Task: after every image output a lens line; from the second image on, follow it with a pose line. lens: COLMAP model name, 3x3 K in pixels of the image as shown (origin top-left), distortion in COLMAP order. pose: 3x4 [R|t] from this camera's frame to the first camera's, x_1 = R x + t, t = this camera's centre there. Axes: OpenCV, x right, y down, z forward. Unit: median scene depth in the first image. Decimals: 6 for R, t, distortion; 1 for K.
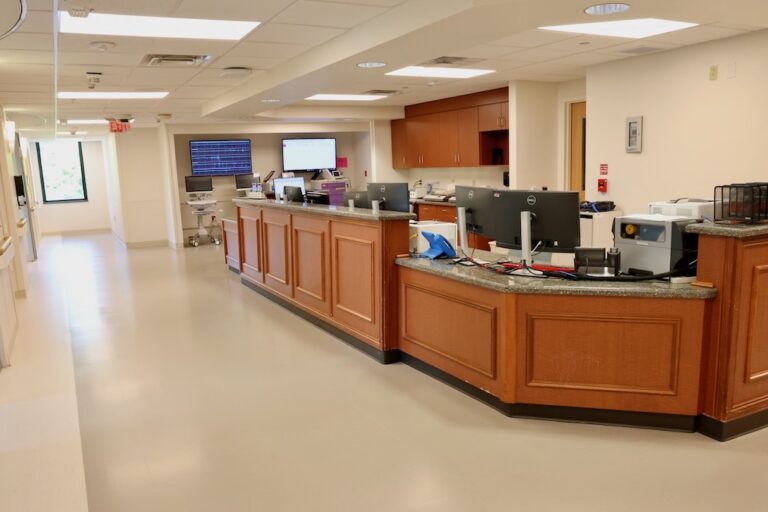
lens RADIAL K [[626.8, 0, 384.7], [0, 626.8, 289.7], [0, 0, 1]] dist [-0.076014, 0.014058]
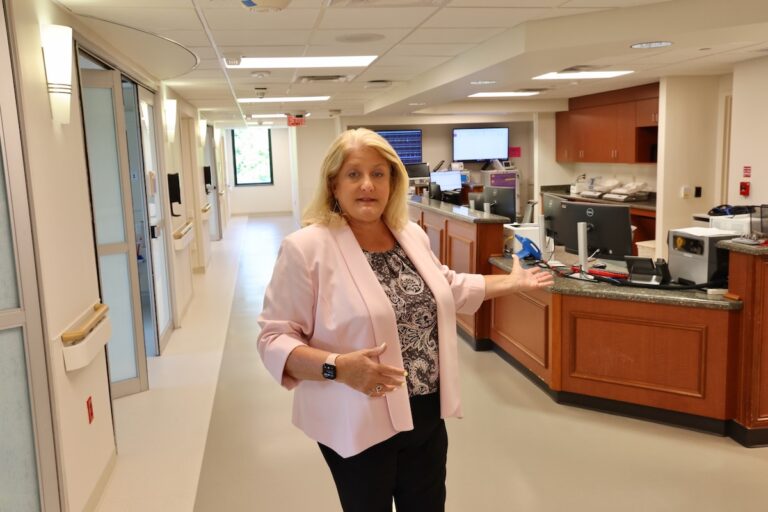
lens RADIAL K [[691.8, 0, 384.0], [0, 691.8, 256.0], [0, 0, 1]] dist [0.000386, 0.006424]
pose [[0.952298, 0.047079, -0.301518, 0.157205], [-0.057558, 0.998005, -0.025961, -0.006925], [0.299694, 0.042077, 0.953107, -0.177478]]
